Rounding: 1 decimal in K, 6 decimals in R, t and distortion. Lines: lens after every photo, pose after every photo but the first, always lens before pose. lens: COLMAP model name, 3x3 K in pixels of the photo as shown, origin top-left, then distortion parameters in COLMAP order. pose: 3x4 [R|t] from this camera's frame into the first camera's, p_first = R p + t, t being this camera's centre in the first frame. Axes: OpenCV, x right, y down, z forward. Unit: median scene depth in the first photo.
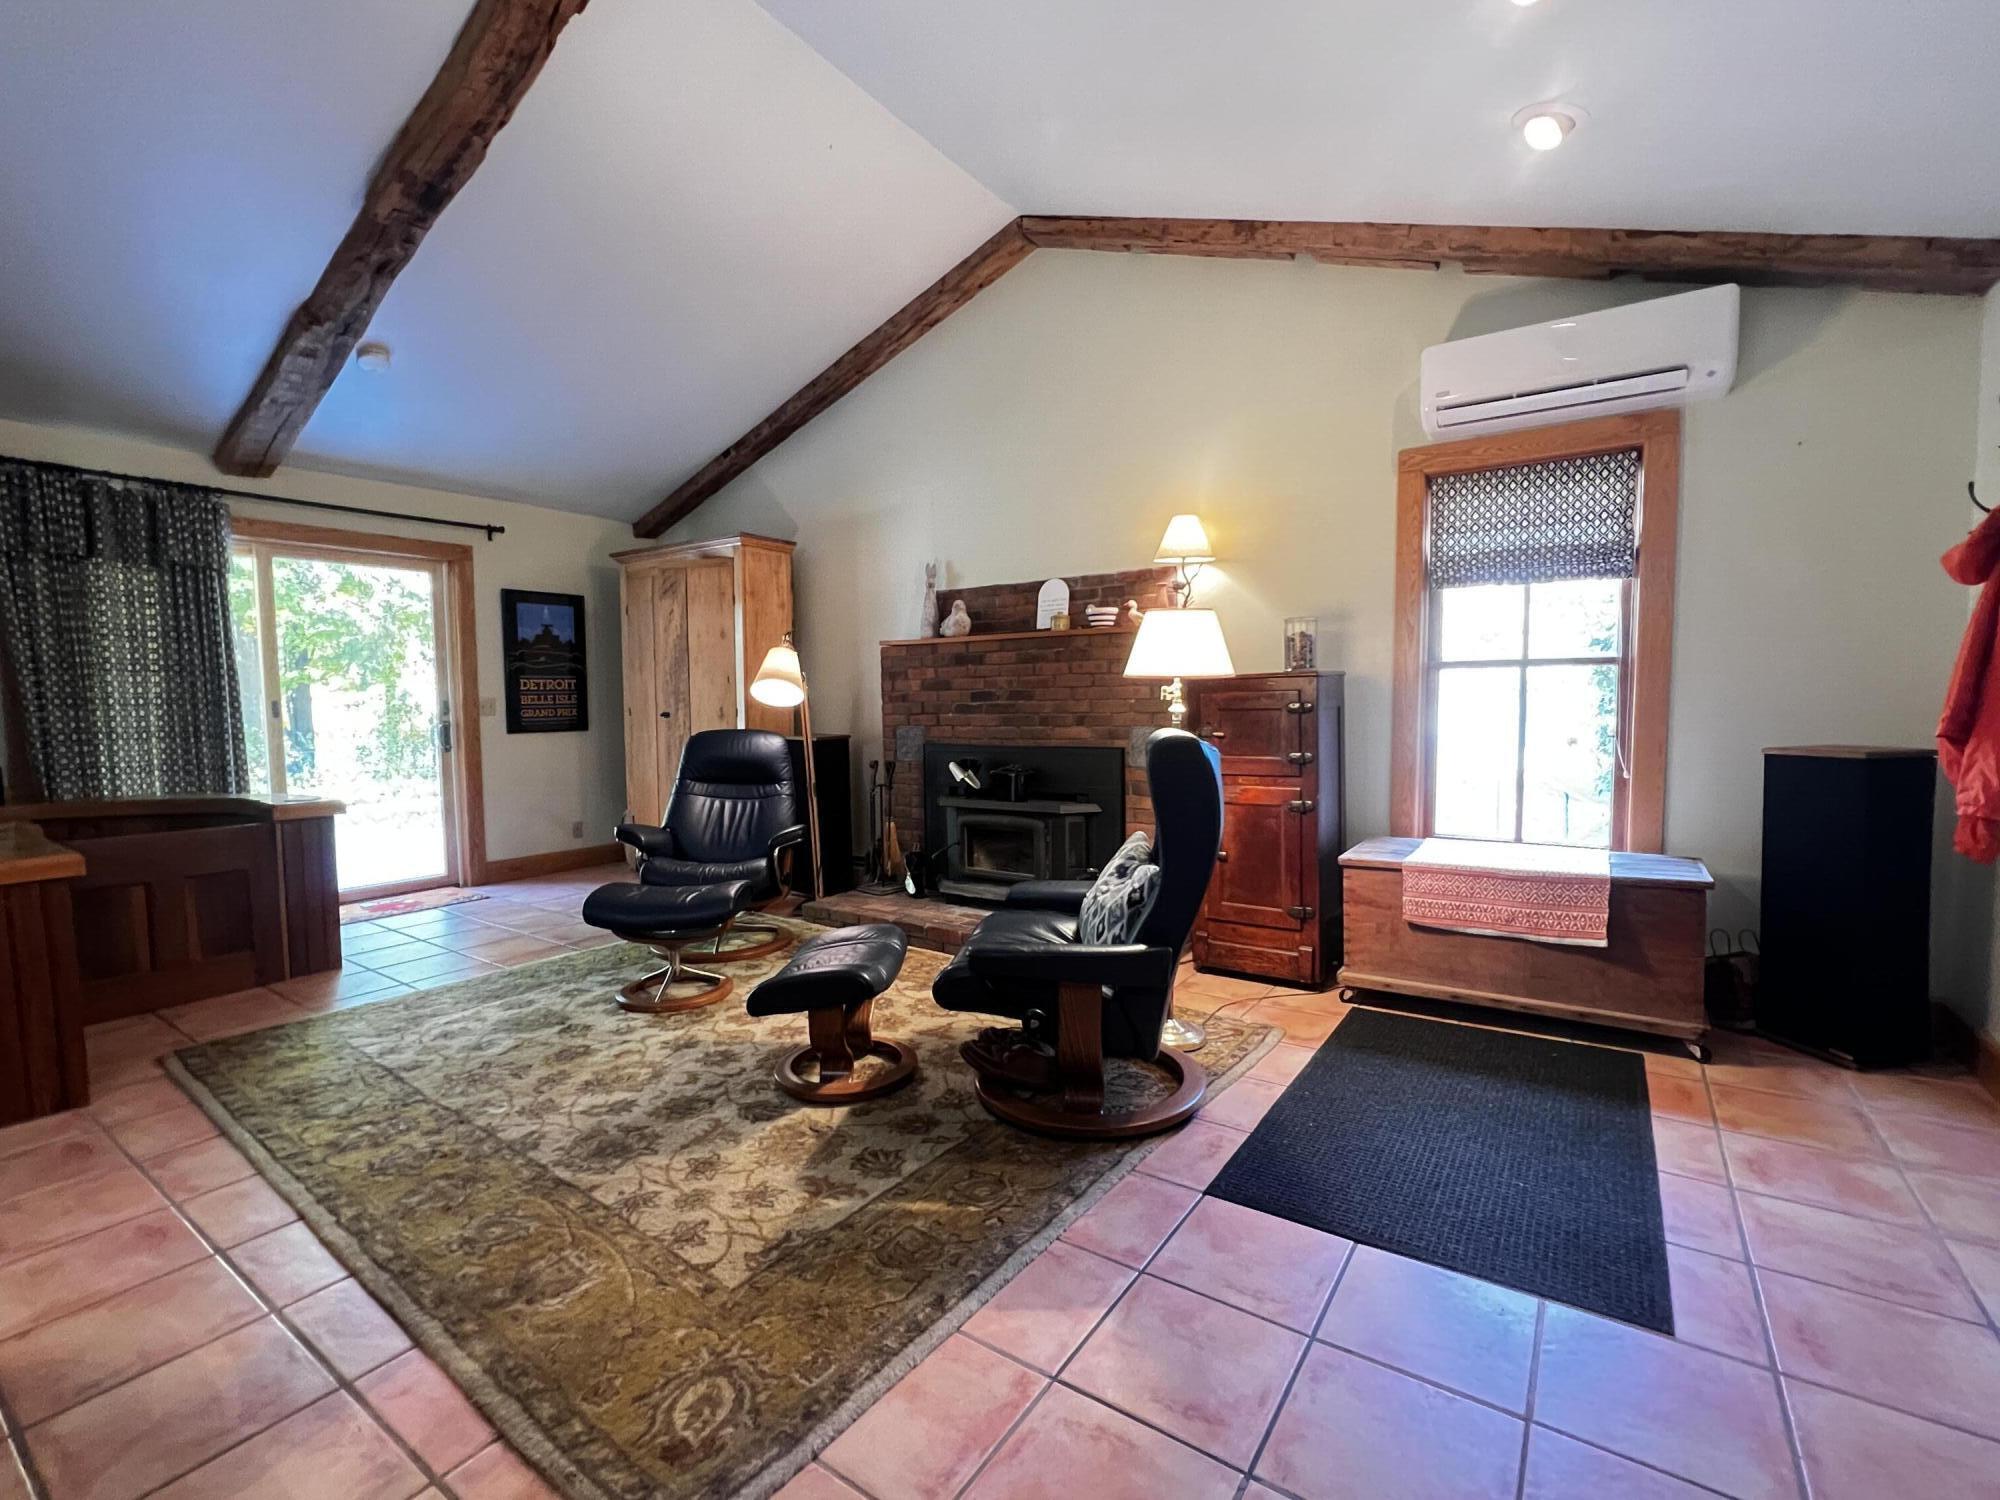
lens RADIAL K [[884.1, 0, 1007.5], [0, 884.1, 757.5], [0, 0, 1]] dist [-0.000662, 0.000410]
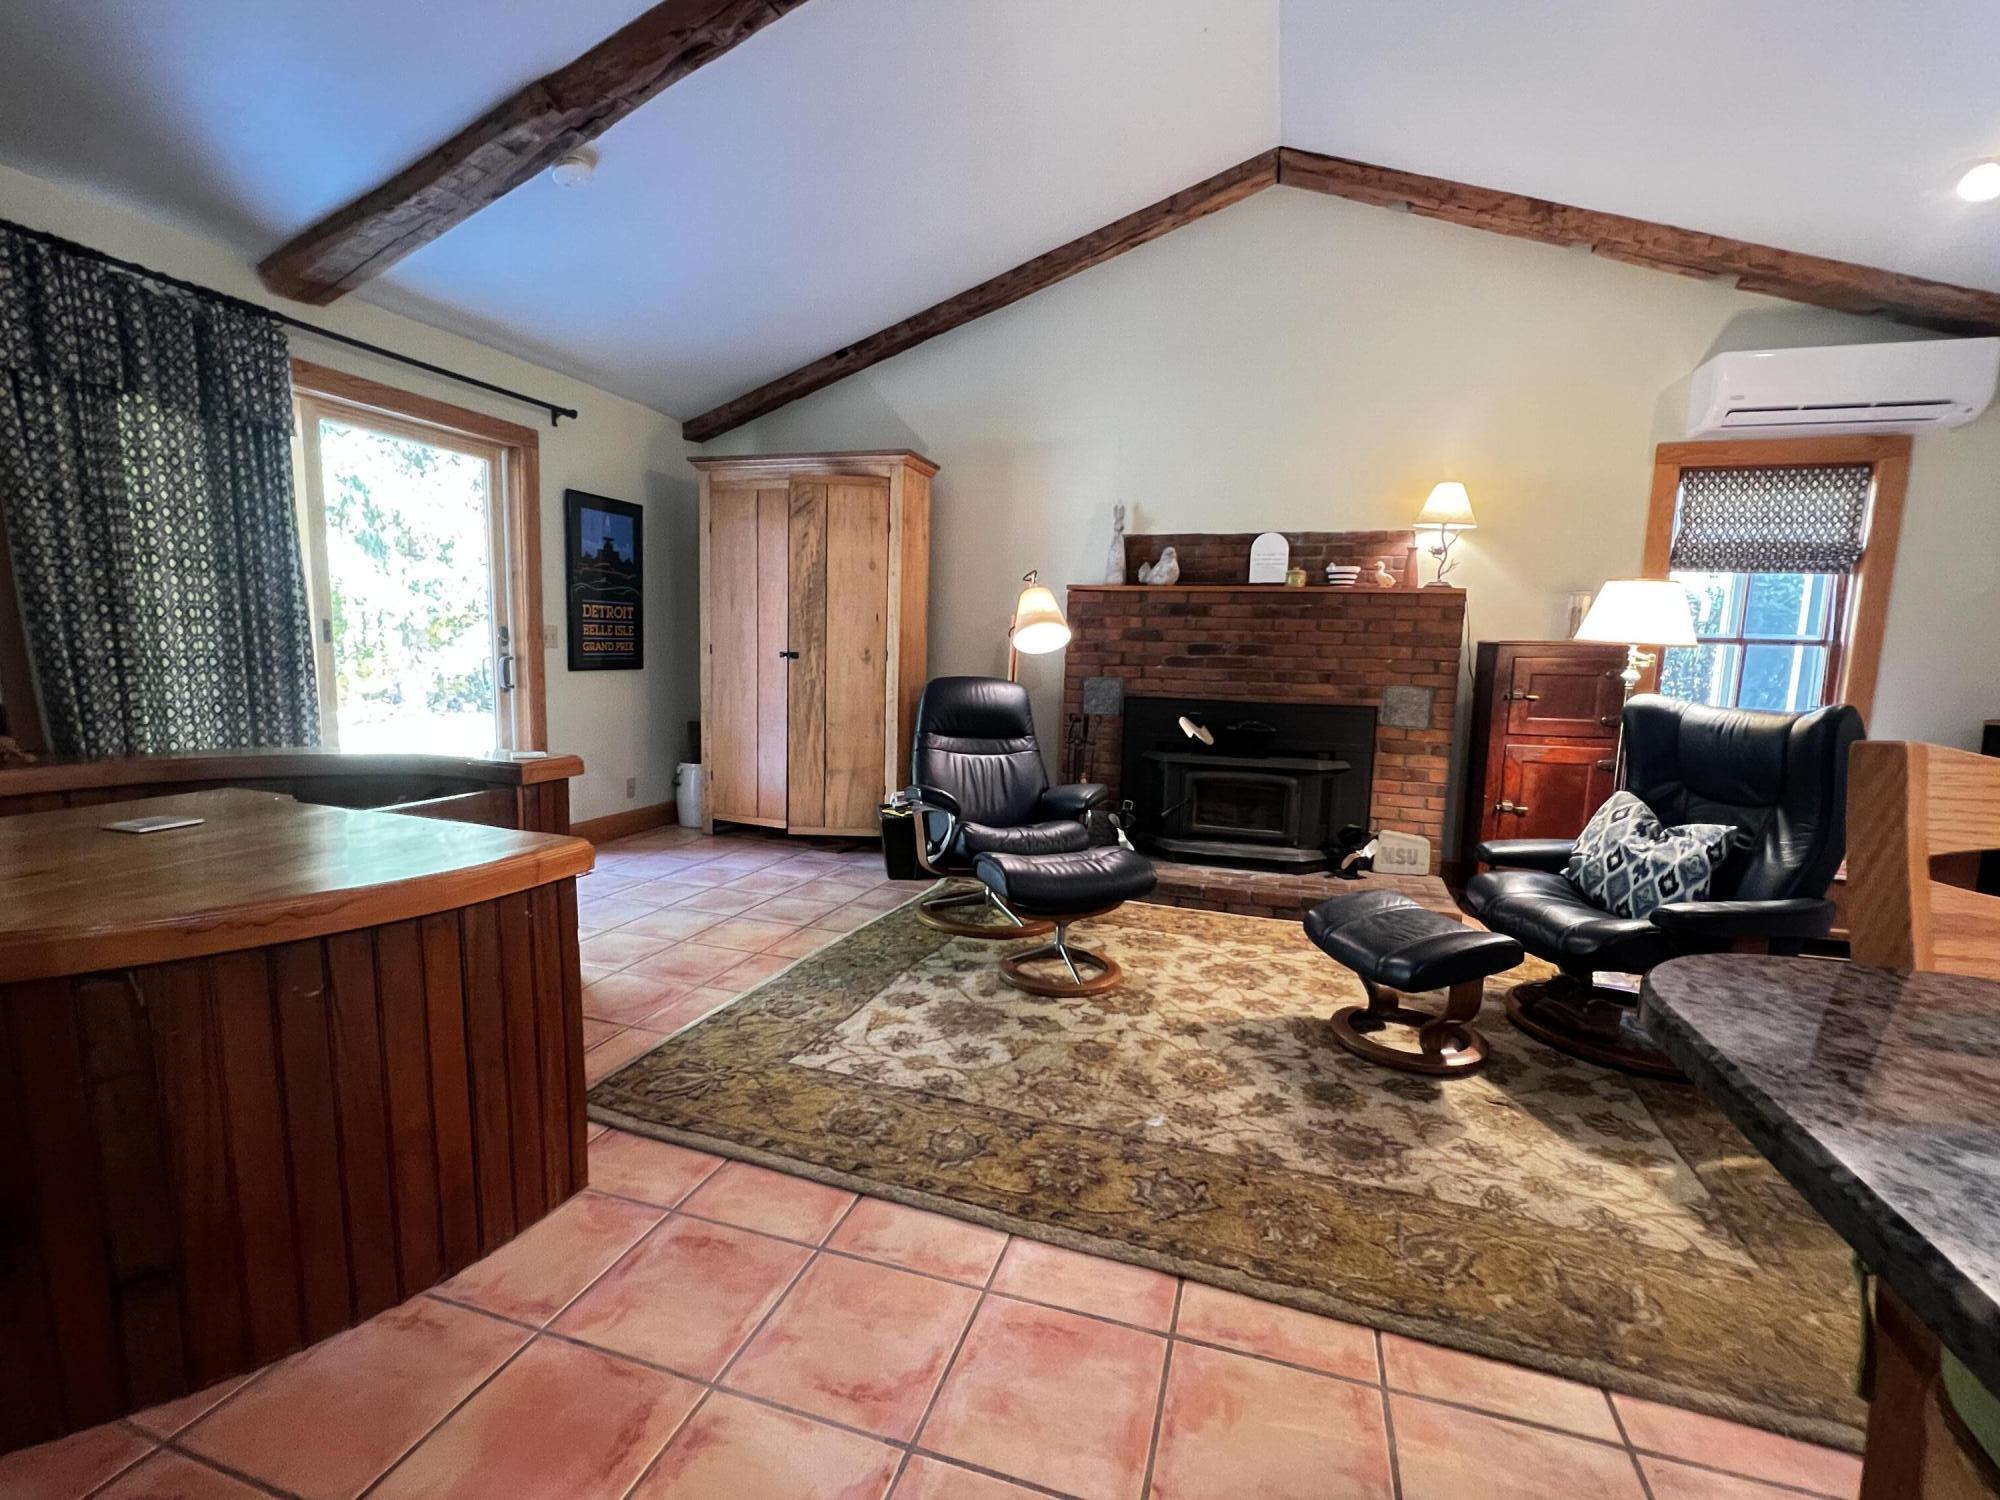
lens RADIAL K [[885.8, 0, 1005.9], [0, 885.8, 756.5], [0, 0, 1]] dist [-0.000819, -0.000404]
pose [[0.954964, 0.001605, 0.296717, -0.631148], [-0.018741, 0.998315, 0.054915, -0.001384], [-0.296129, -0.058003, 0.953385, 0.156237]]
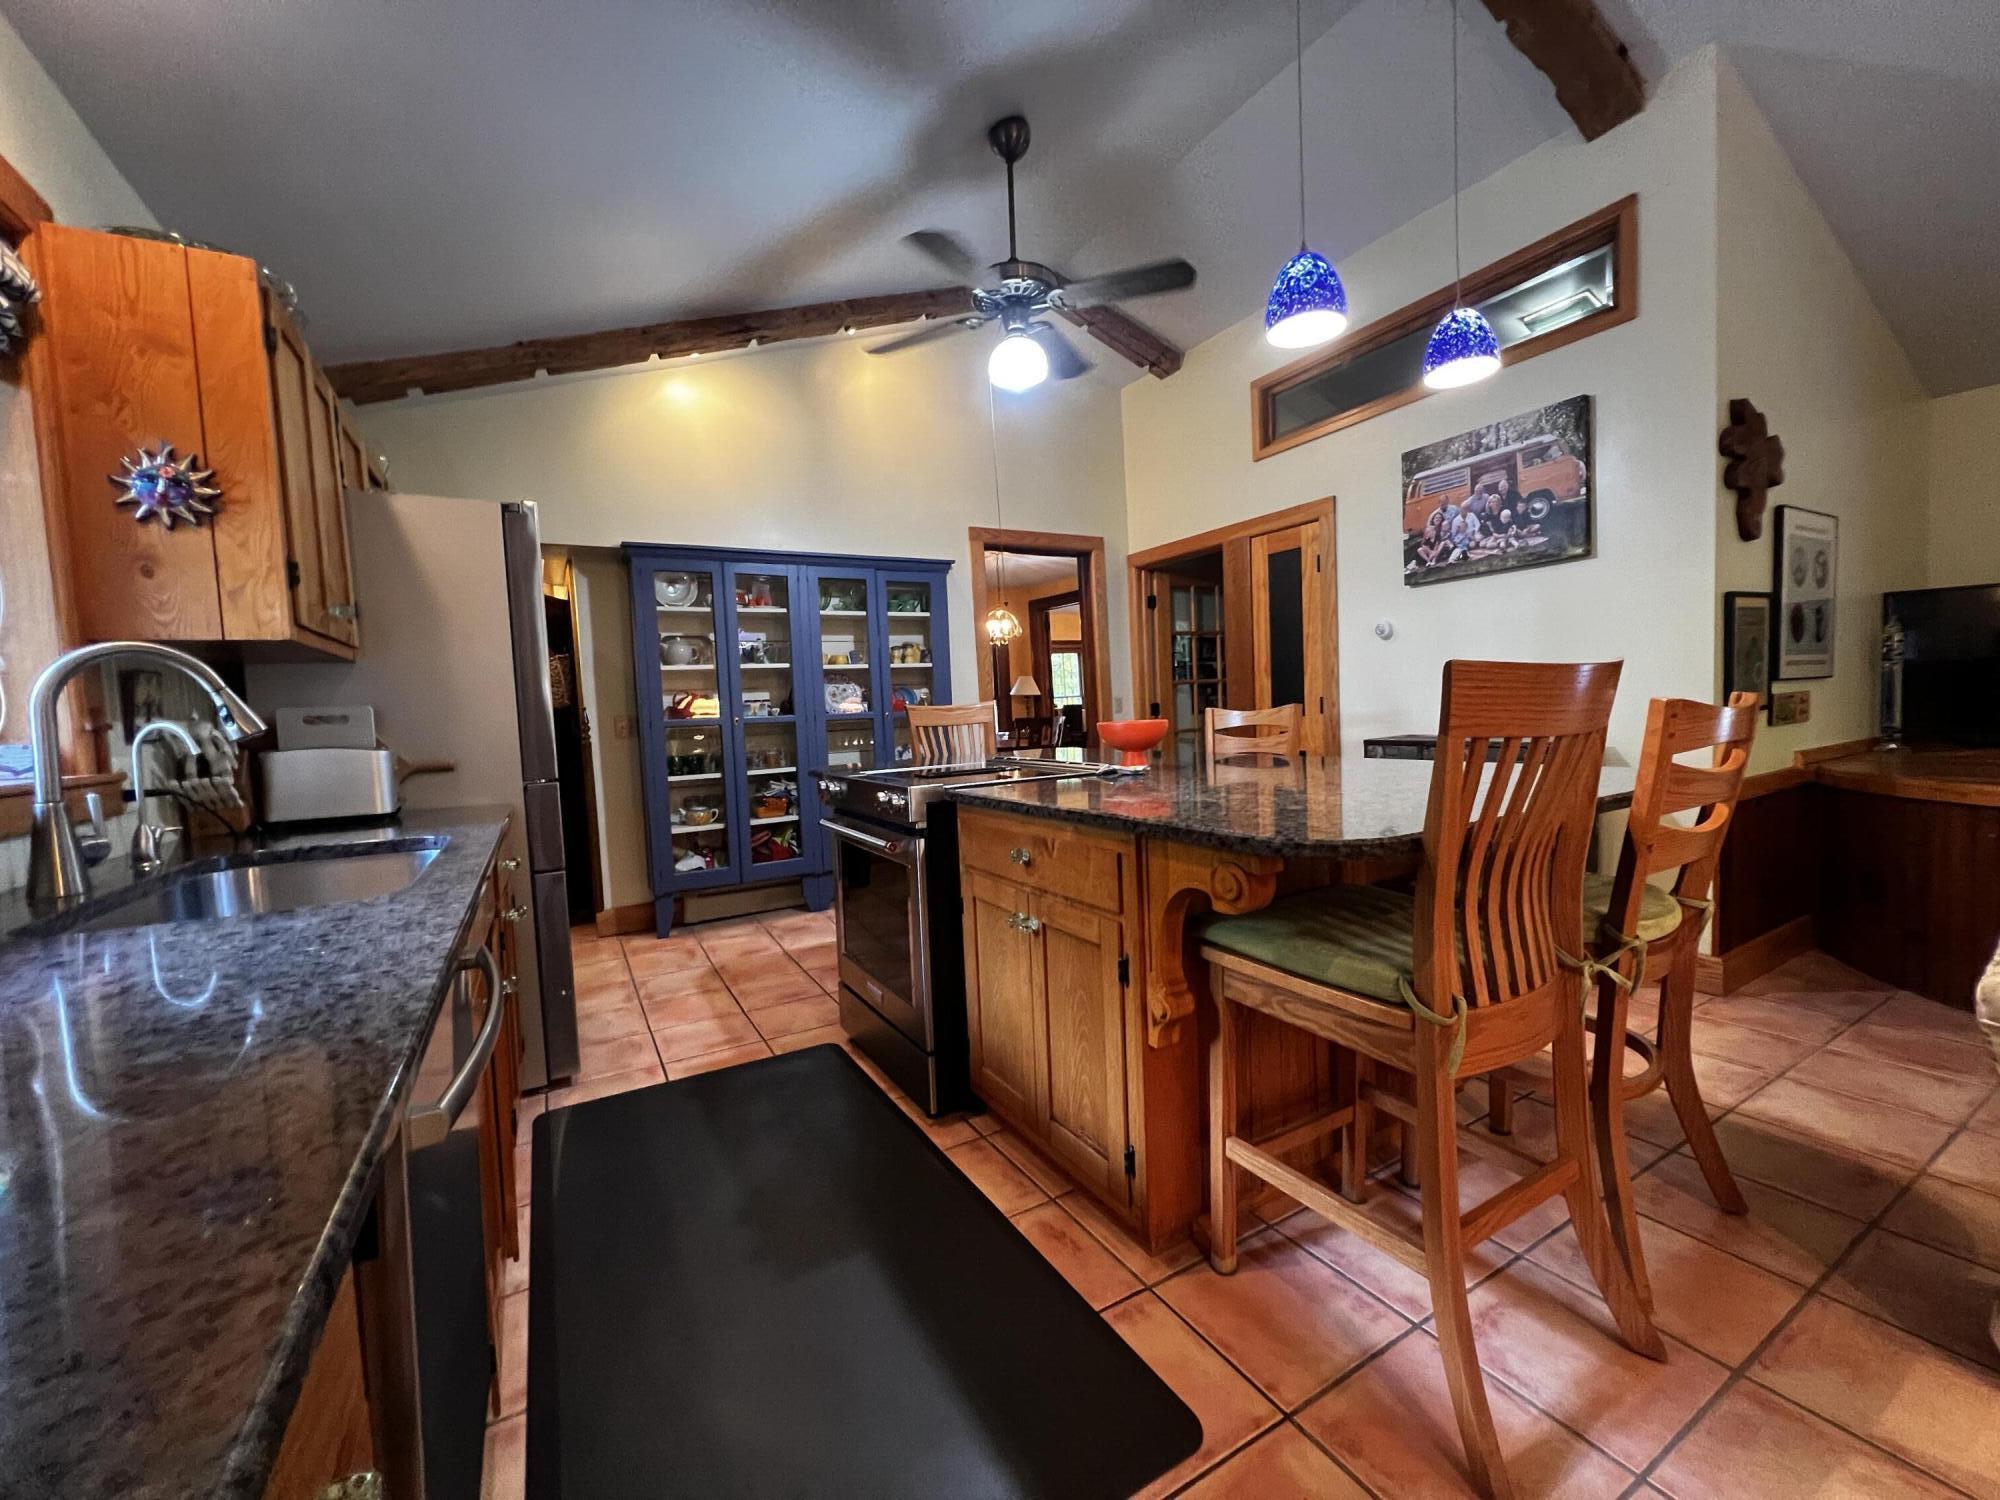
lens RADIAL K [[789.5, 0, 1000.0], [0, 789.5, 750.0], [0, 0, 1]] dist [-0.006708, 0.000161]
pose [[-0.436008, 0.079313, -0.896441, 0.137476], [-0.007751, 0.995741, 0.091869, -0.002617], [0.899909, 0.047004, -0.433536, 0.120179]]
